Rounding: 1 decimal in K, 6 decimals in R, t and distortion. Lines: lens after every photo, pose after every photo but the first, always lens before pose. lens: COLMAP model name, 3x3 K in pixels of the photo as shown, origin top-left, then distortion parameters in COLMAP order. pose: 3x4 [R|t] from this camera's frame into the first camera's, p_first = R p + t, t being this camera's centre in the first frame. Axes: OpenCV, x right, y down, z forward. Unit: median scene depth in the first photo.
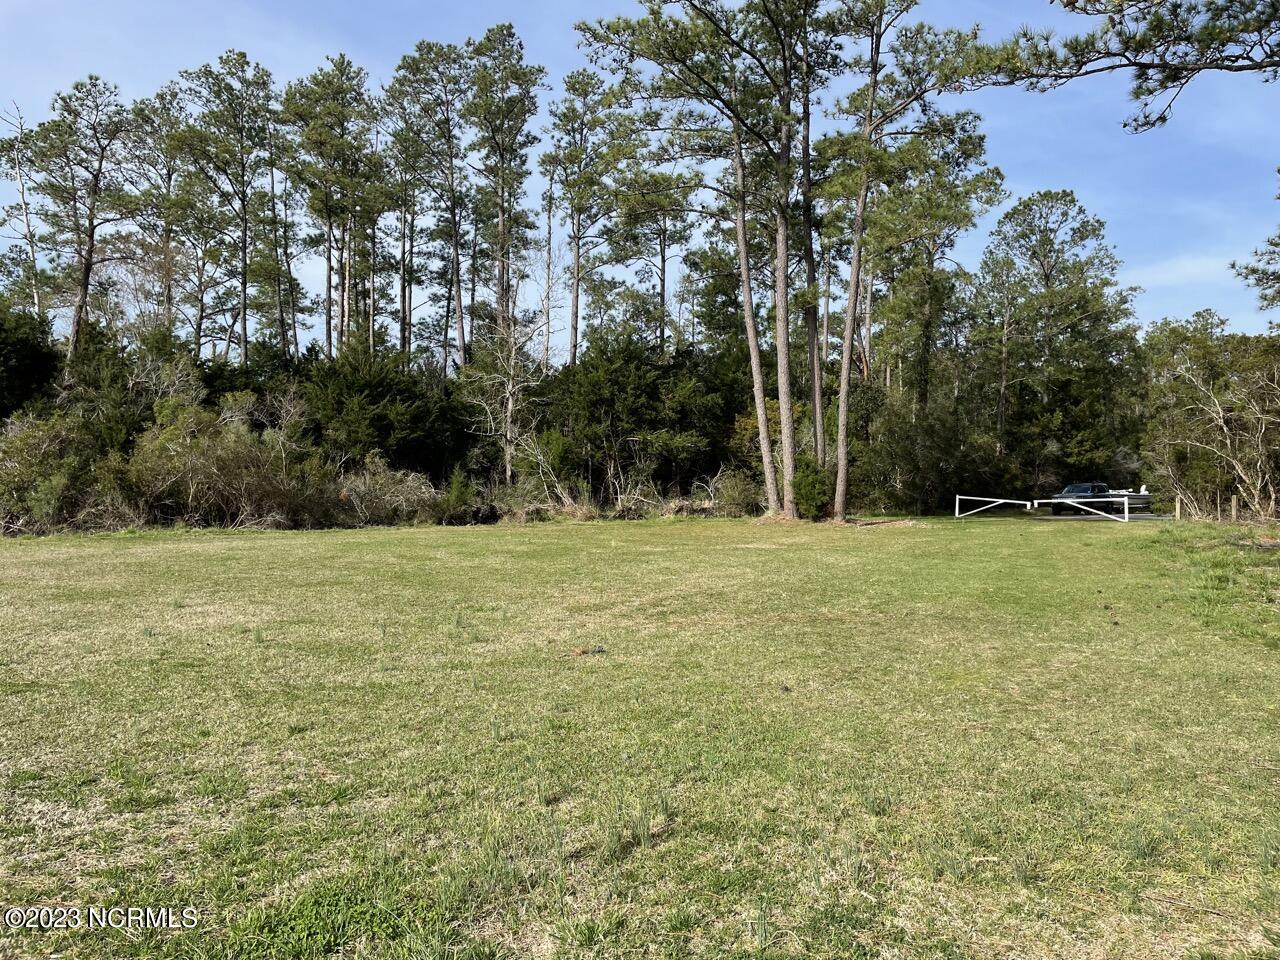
lens RADIAL K [[954.2, 0, 636.9], [0, 954.2, 478.4], [0, 0, 1]] dist [0.088189, -0.116861]
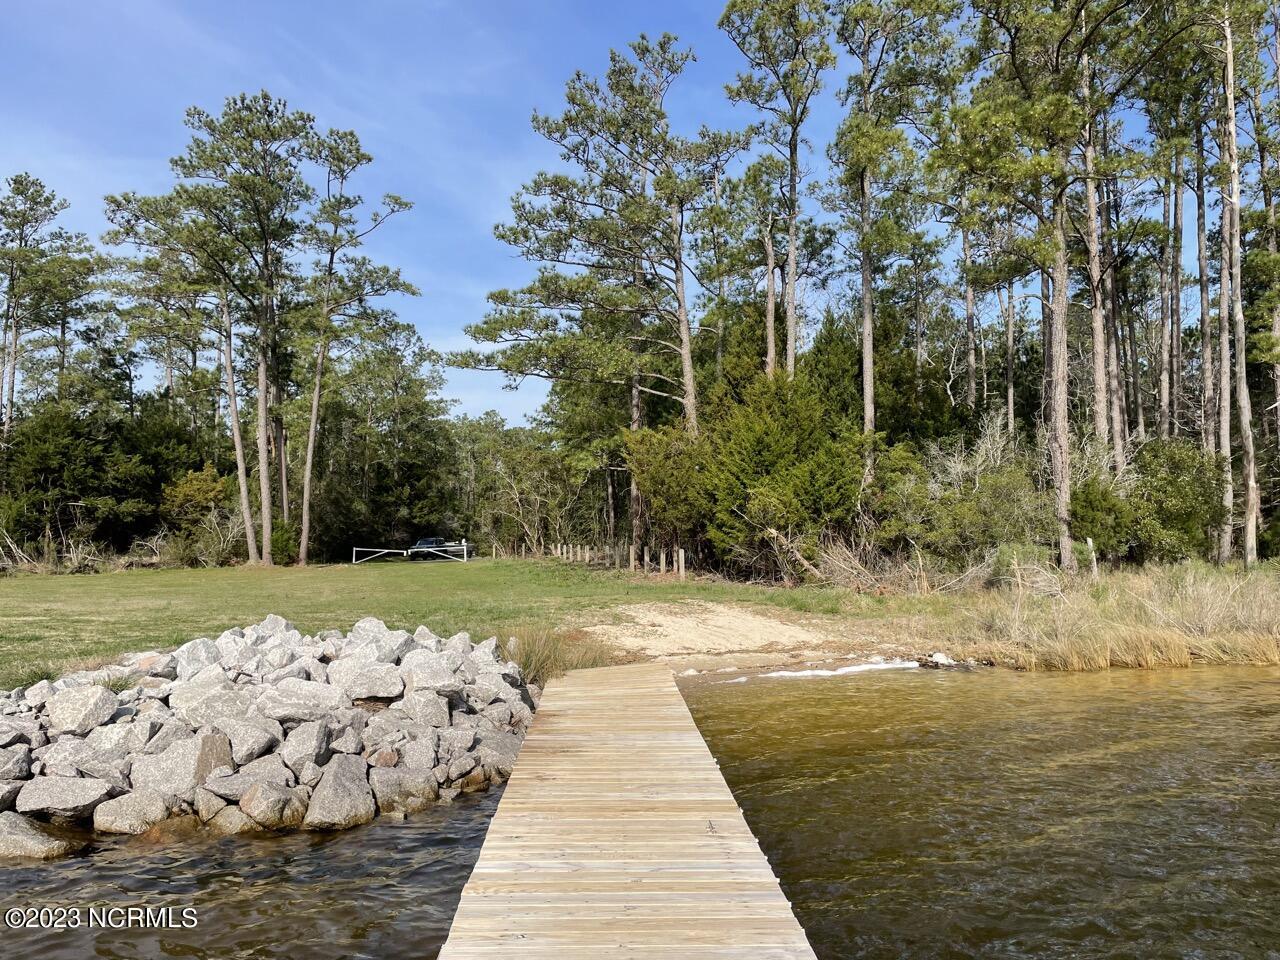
lens RADIAL K [[954.2, 0, 636.9], [0, 954.2, 478.4], [0, 0, 1]] dist [0.088189, -0.116861]
pose [[0.768007, 0.027928, 0.639832, -0.233970], [0.010642, 0.998354, -0.056351, 0.000135], [-0.640353, 0.050087, 0.766446, -0.317693]]
